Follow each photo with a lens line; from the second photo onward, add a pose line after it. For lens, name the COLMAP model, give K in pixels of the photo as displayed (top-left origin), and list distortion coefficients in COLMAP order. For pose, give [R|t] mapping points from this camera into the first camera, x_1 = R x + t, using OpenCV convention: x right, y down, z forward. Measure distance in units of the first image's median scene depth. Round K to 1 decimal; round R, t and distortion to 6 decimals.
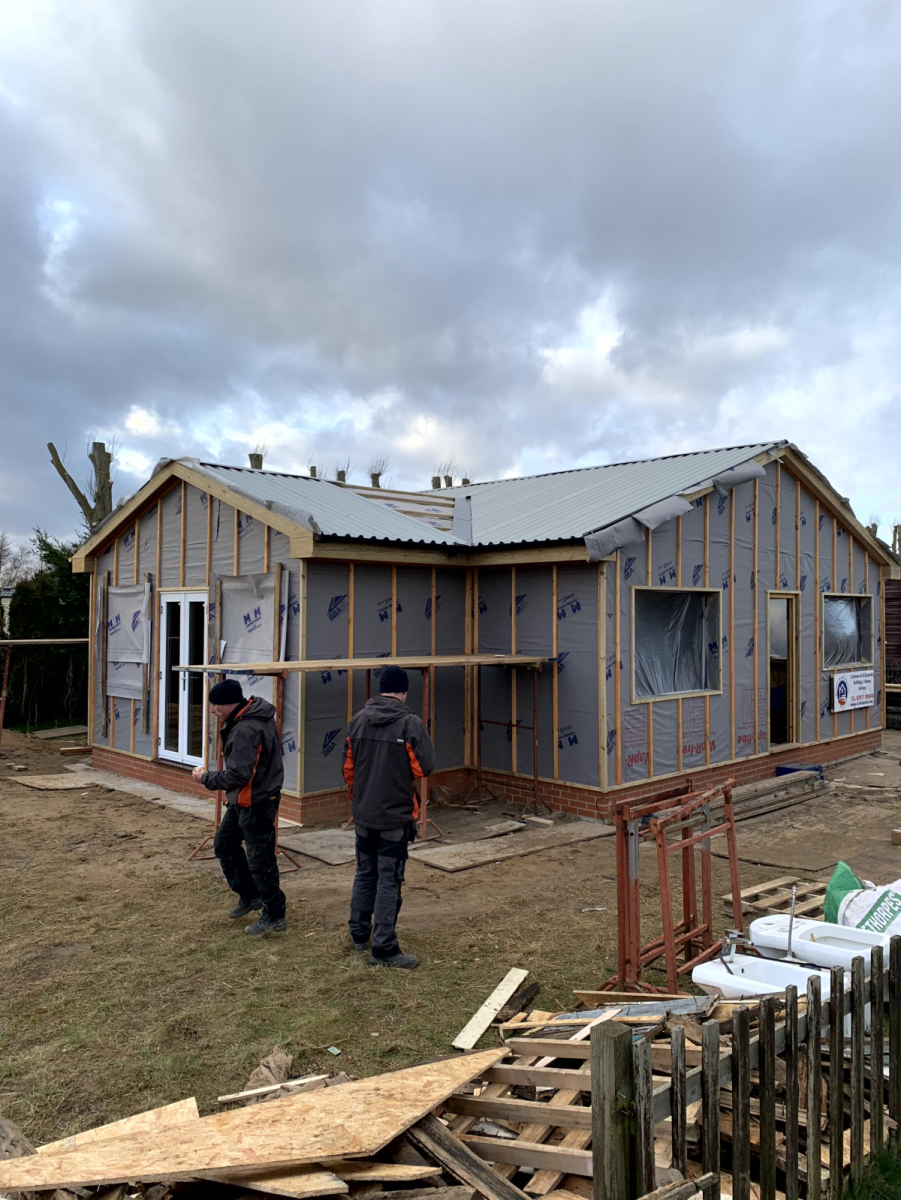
lens RADIAL K [[906.9, 0, 459.9], [0, 906.9, 584.8], [0, 0, 1]] dist [0.024137, -0.017799]
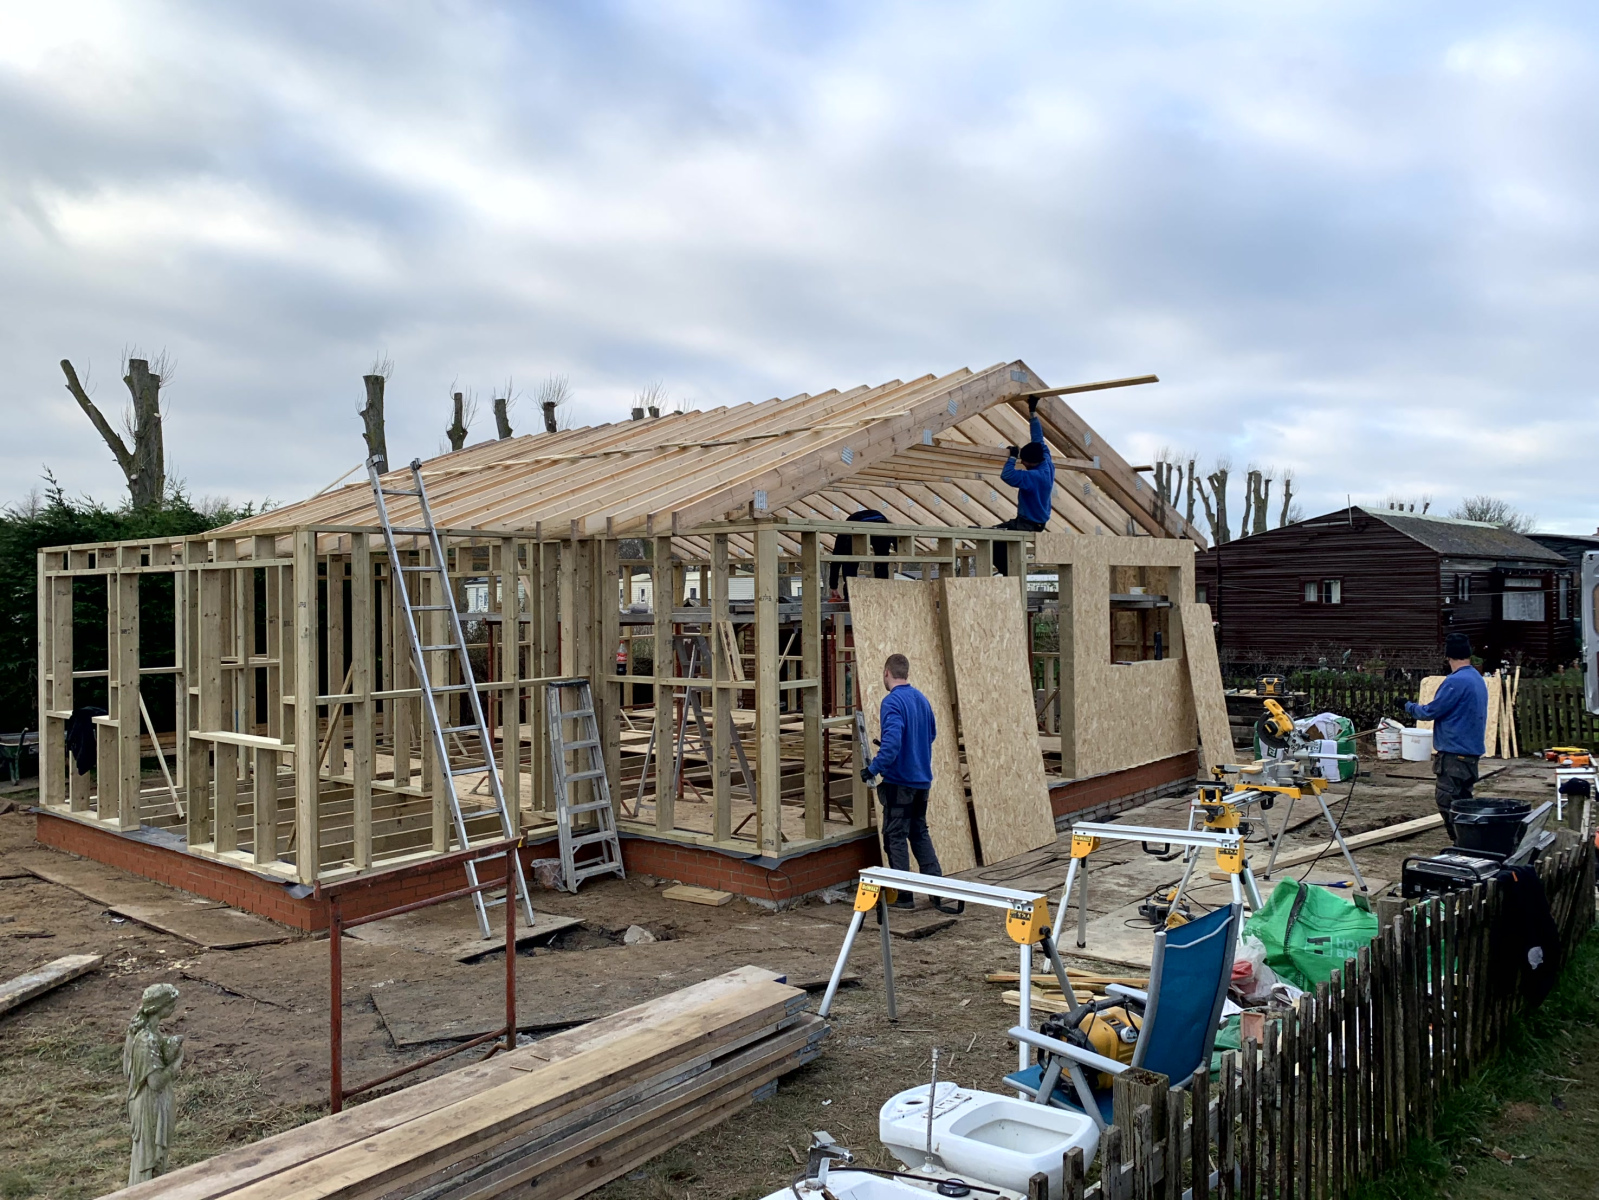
lens RADIAL K [[1208.5, 0, 799.3], [0, 1208.5, 591.3], [0, 0, 1]] dist [0.024137, -0.017799]
pose [[0.996483, -0.015427, 0.082357, 0.093375], [0.013088, 0.999498, 0.028863, 0.001887], [-0.082761, -0.027684, 0.996185, 0.095985]]
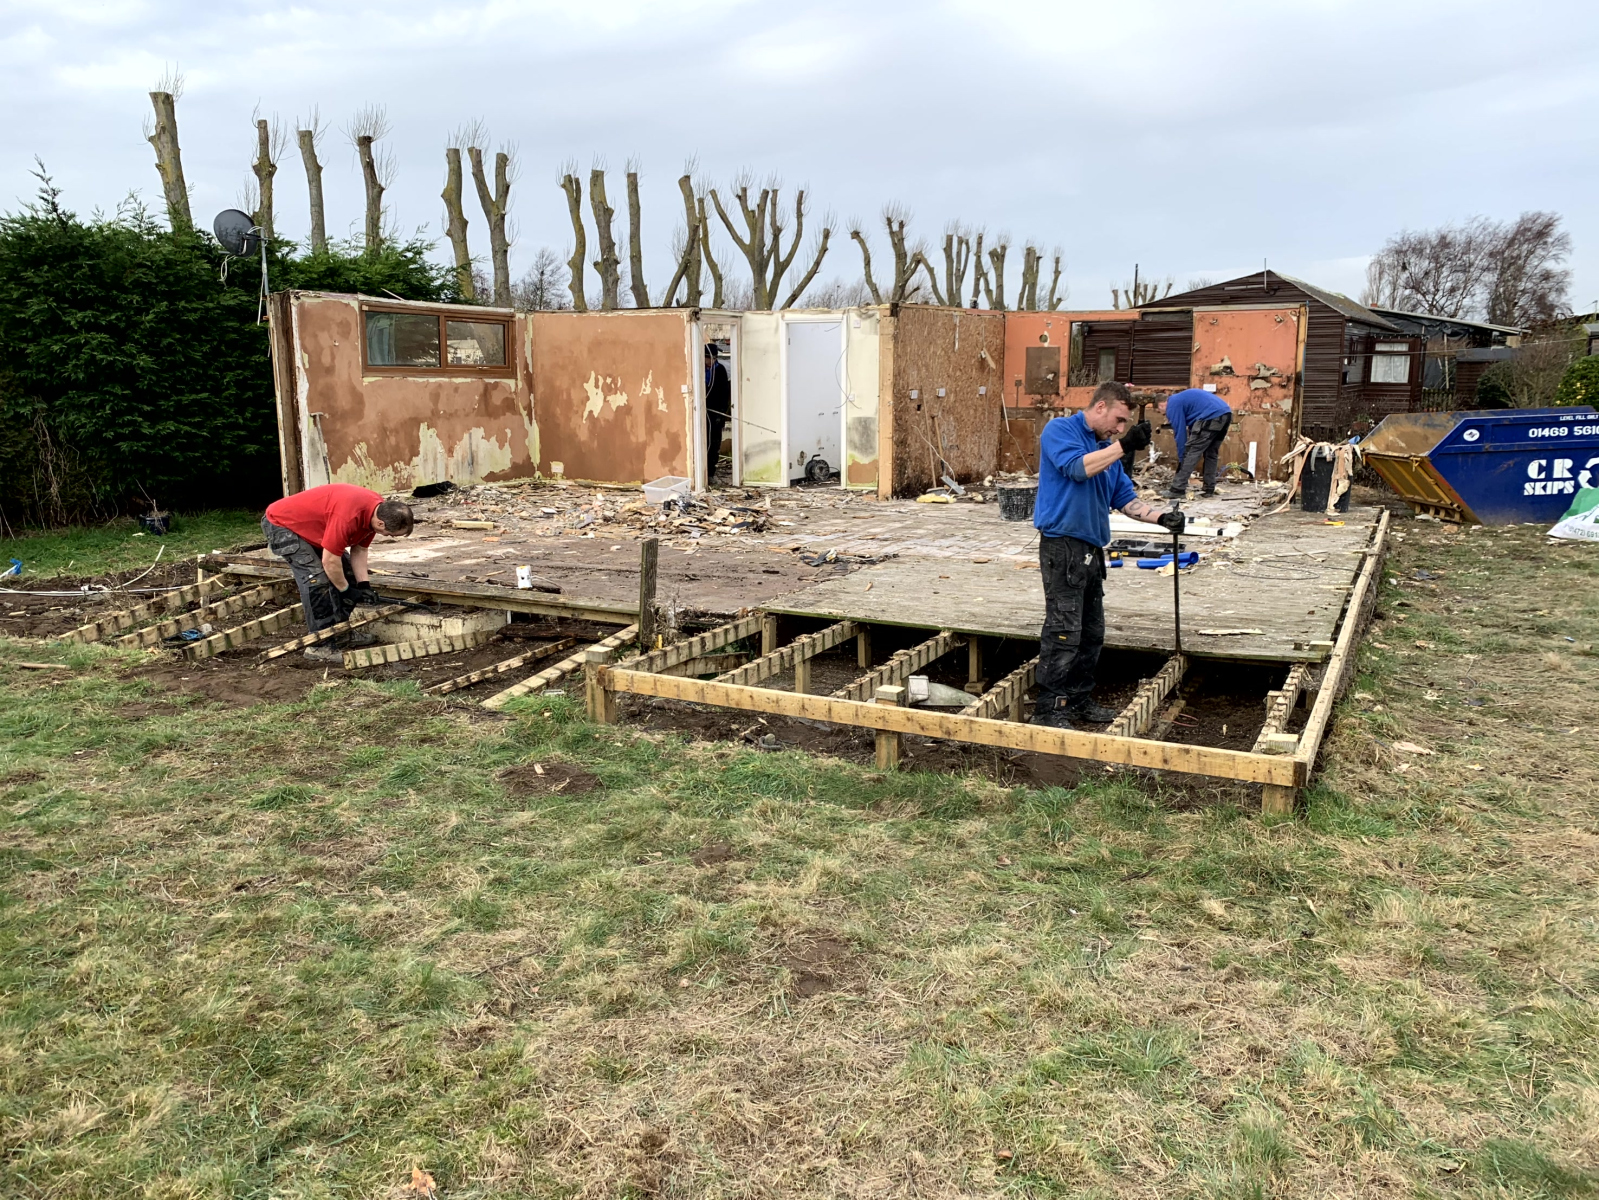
lens RADIAL K [[1208.5, 0, 789.7], [0, 1208.5, 574.9], [0, 0, 1]] dist [0.024137, -0.017799]
pose [[0.954464, -0.059906, 0.292249, -0.322752], [0.001397, 0.980517, 0.196429, 0.040838], [-0.298323, -0.187076, 0.935952, 0.239374]]
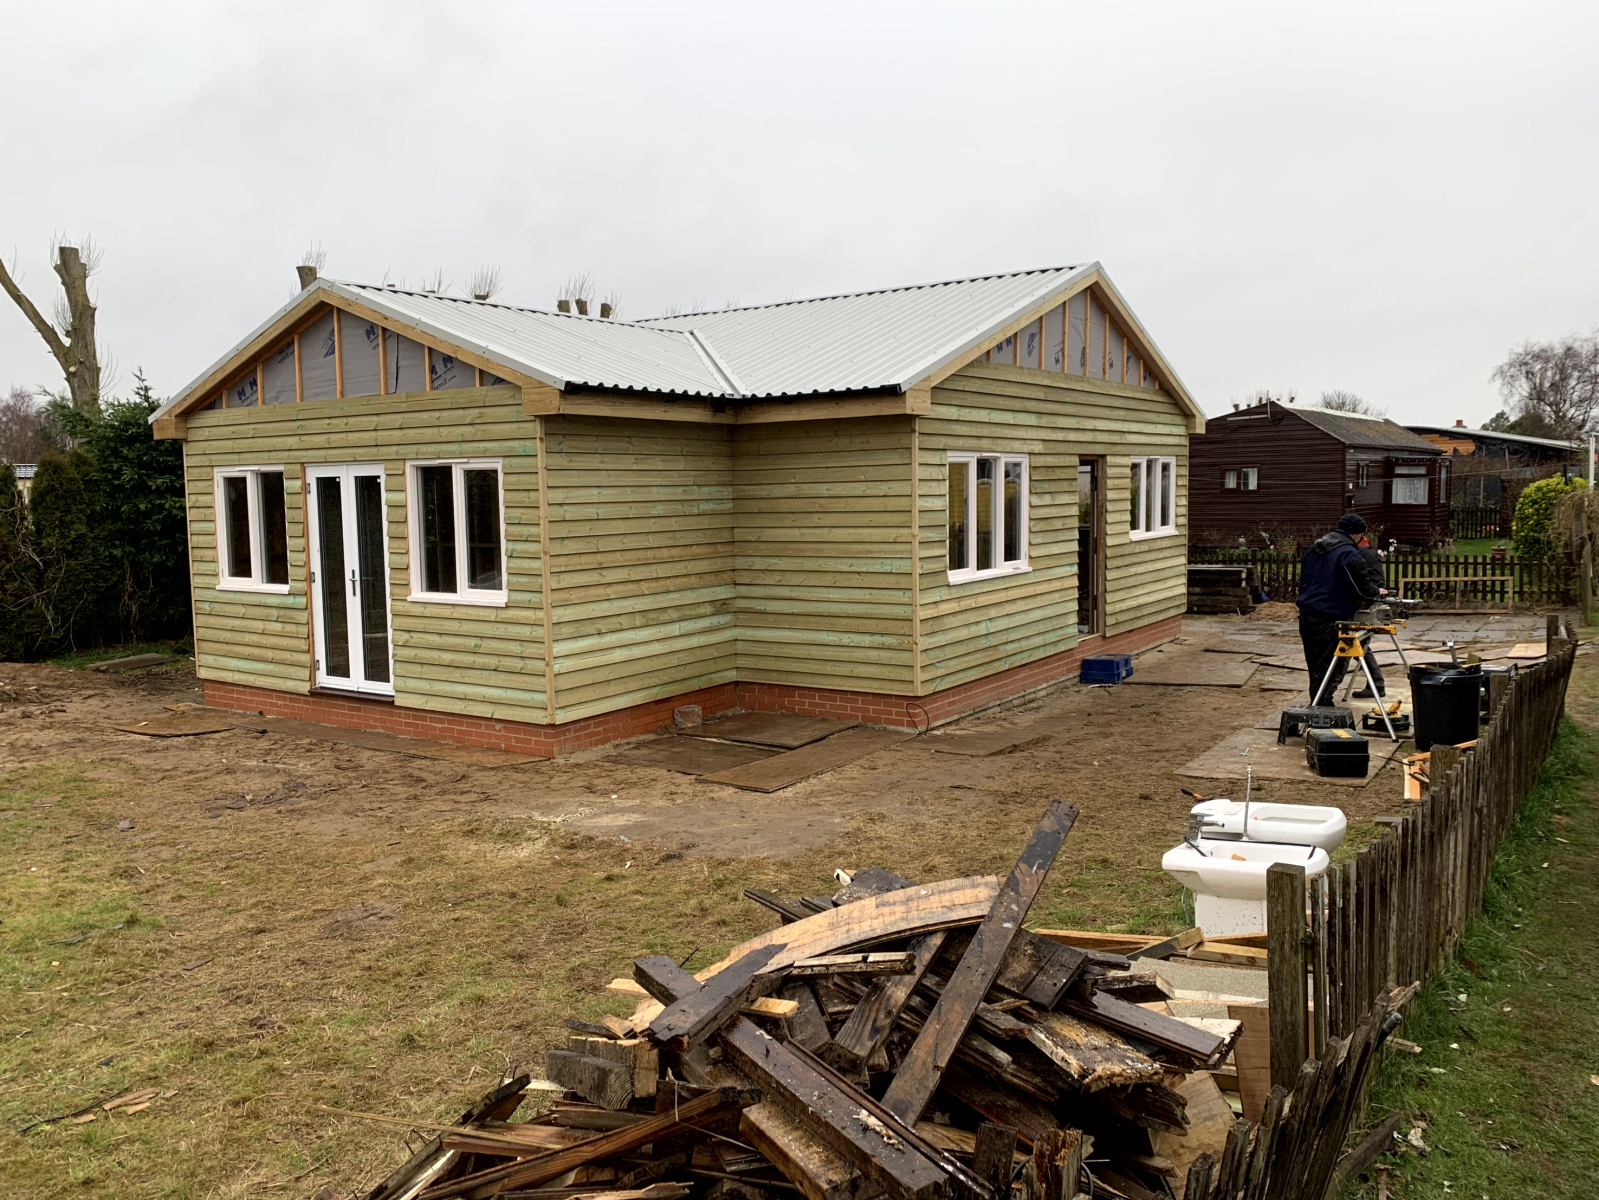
lens RADIAL K [[1208.5, 0, 799.1], [0, 1208.5, 588.9], [0, 0, 1]] dist [0.024137, -0.017799]
pose [[0.982374, -0.037641, 0.183099, -0.131091], [0.016477, 0.993140, 0.115765, 0.000841], [-0.186201, -0.110708, 0.976255, -0.042433]]
